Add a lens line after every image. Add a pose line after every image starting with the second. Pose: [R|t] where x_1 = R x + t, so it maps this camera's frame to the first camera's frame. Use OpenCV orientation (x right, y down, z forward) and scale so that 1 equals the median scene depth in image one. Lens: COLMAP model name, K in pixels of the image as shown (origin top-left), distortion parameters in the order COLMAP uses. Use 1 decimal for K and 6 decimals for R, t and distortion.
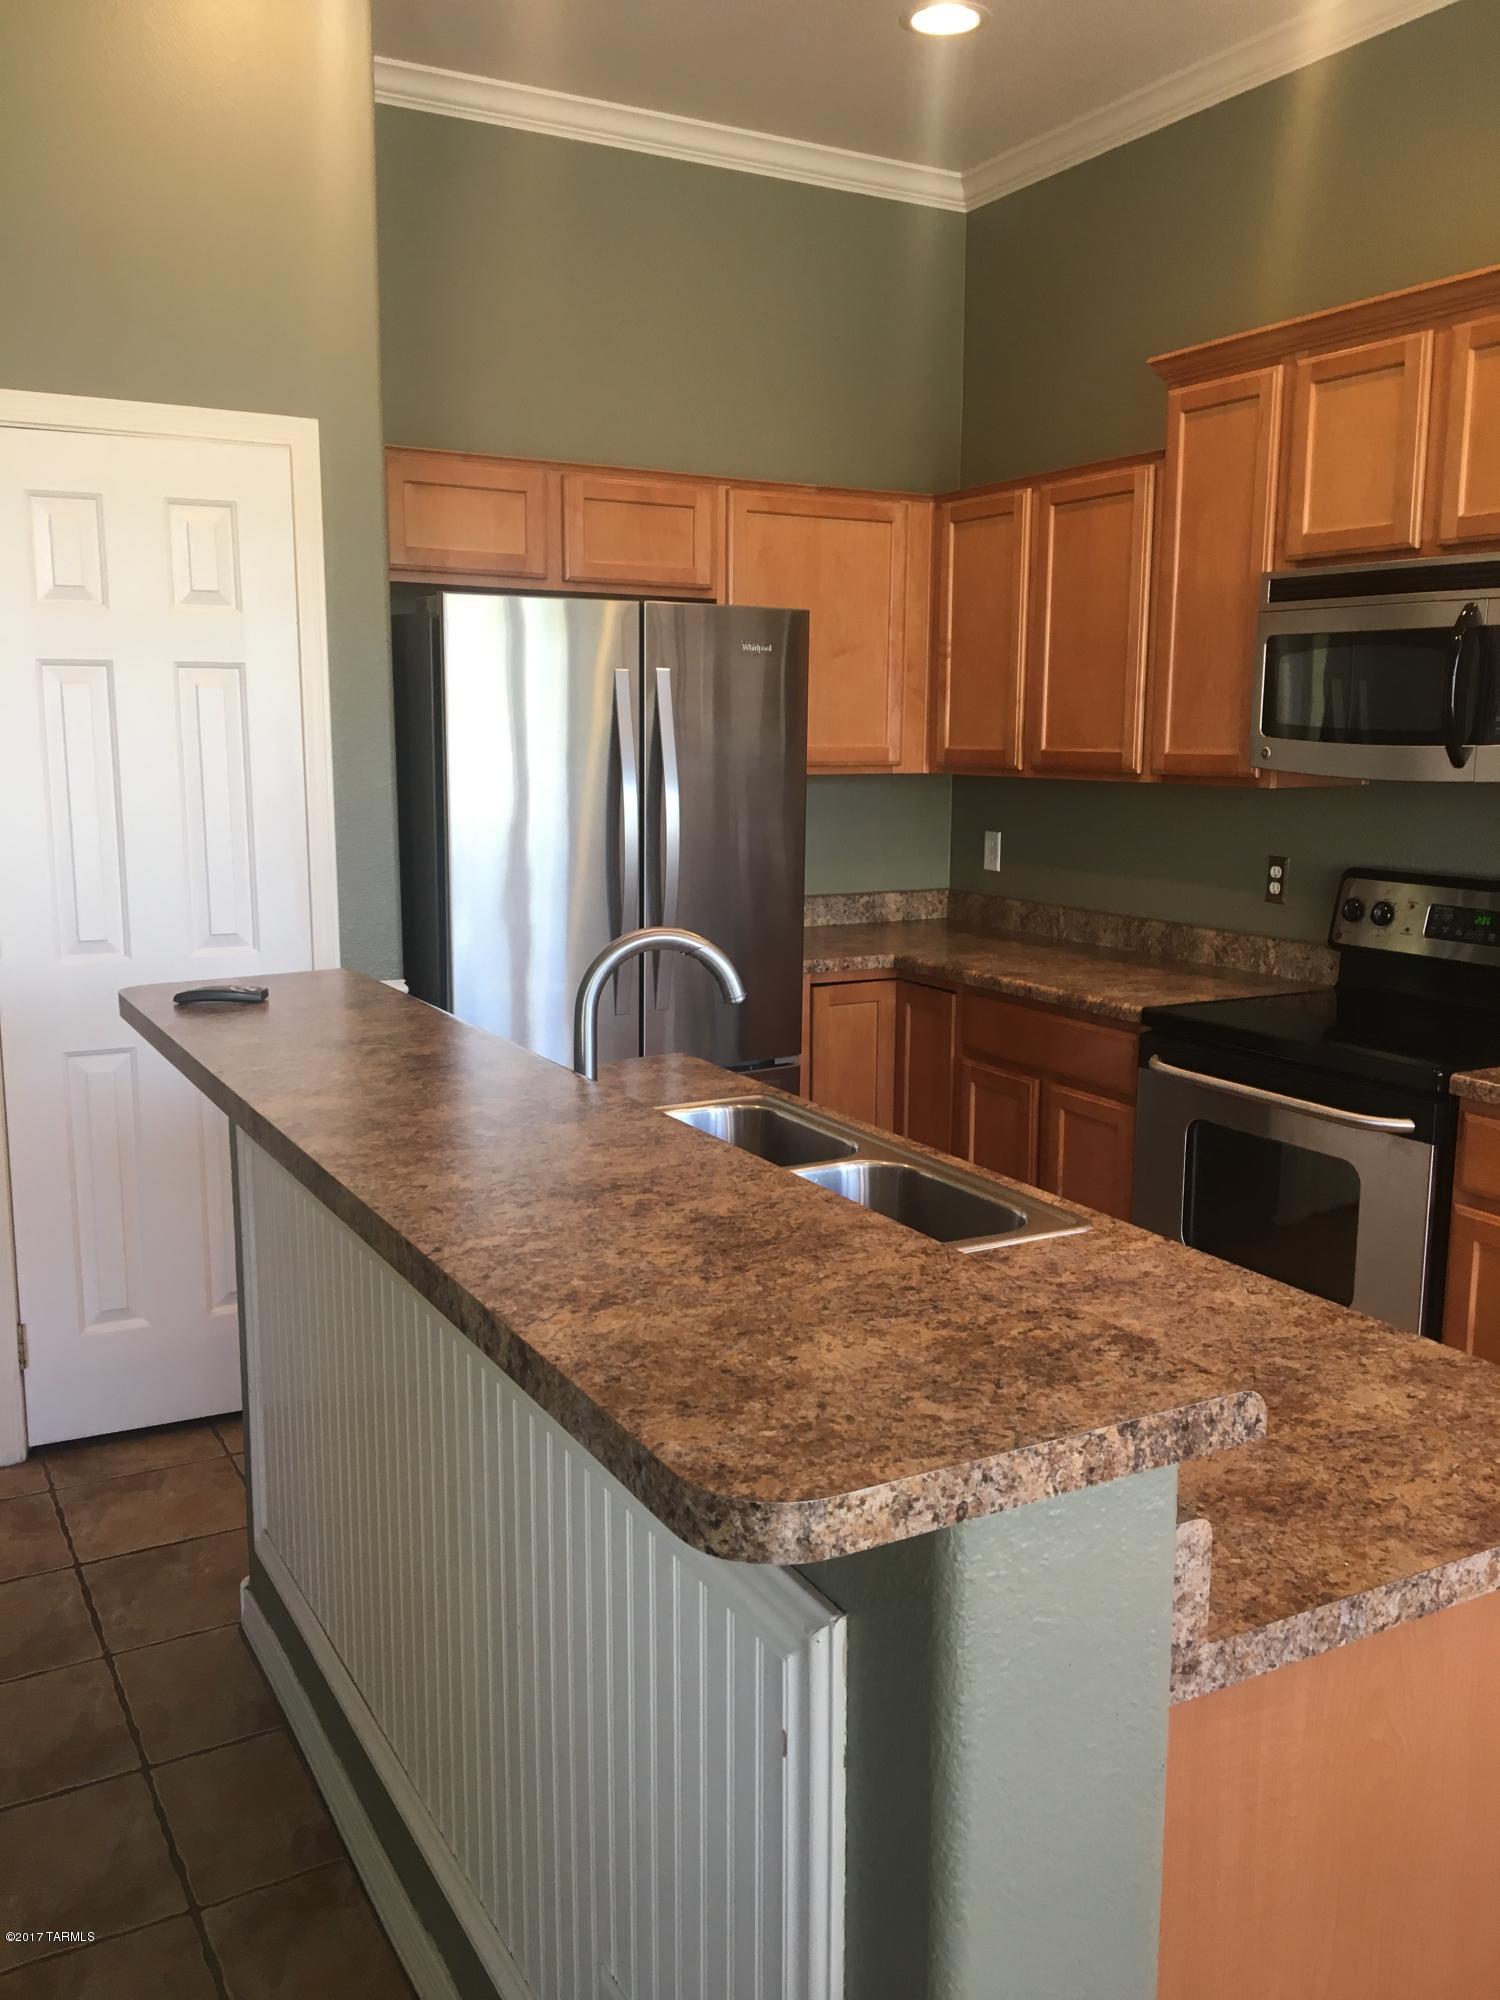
lens RADIAL K [[1681.4, 0, 753.2], [0, 1681.4, 1002.3], [0, 0, 1]] dist [0.040655, -0.030898]
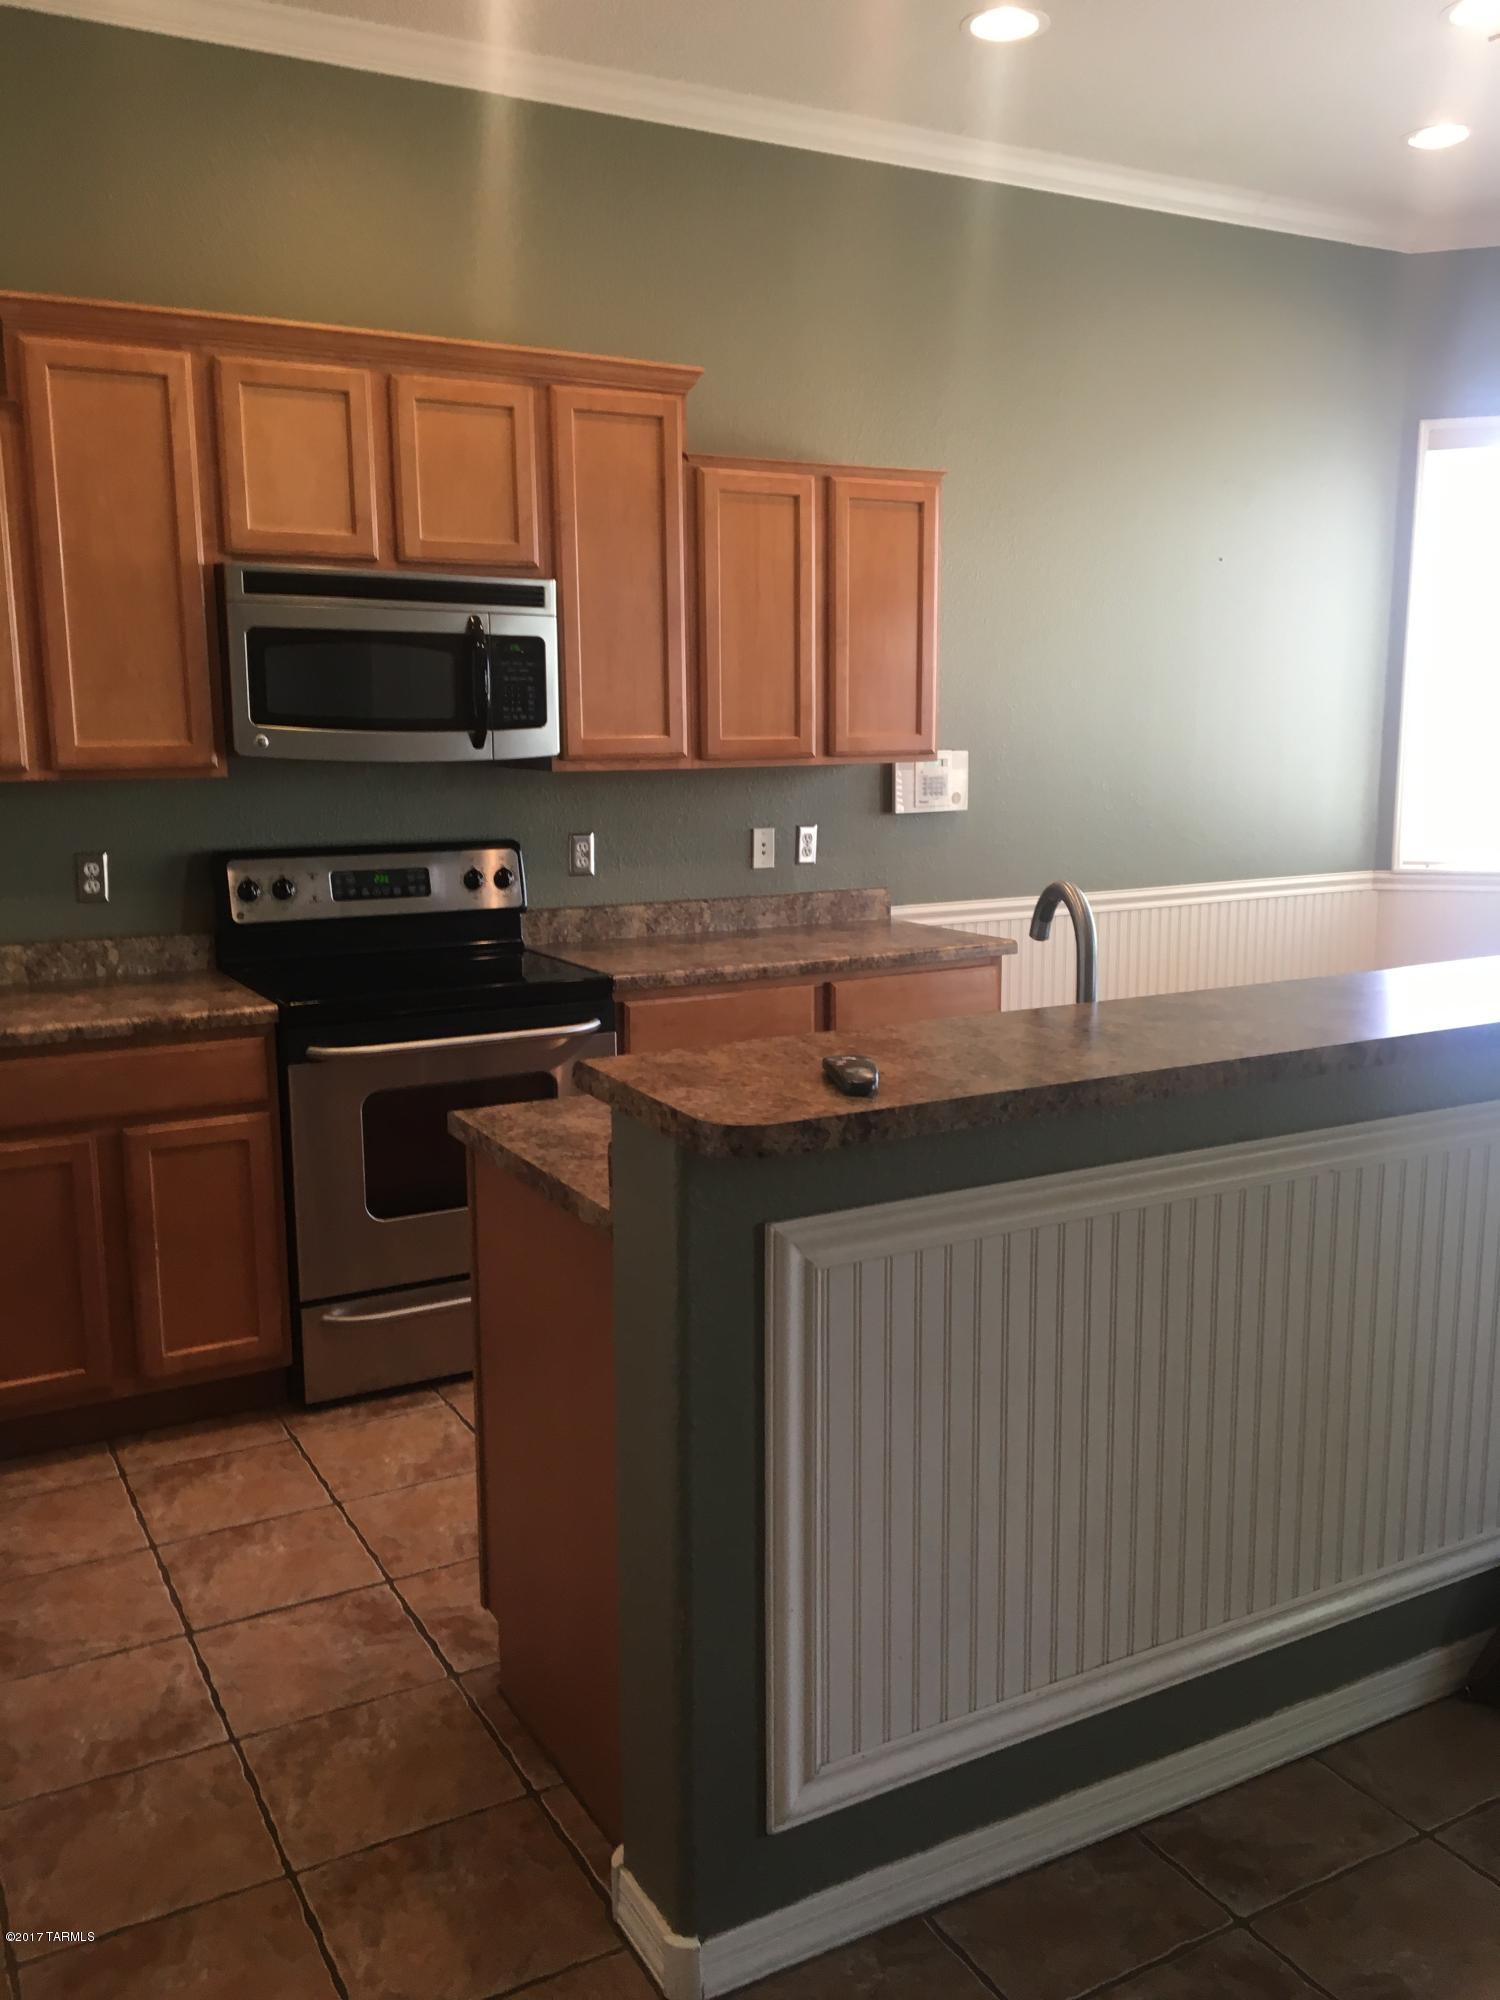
lens RADIAL K [[1681.4, 0, 753.0], [0, 1681.4, 997.6], [0, 0, 1]] dist [0.040655, -0.030898]
pose [[0.012857, -0.175640, 0.984371, -0.750890], [0.168543, 0.970747, 0.171008, -0.126628], [-0.985610, 0.163710, 0.042084, 0.713331]]
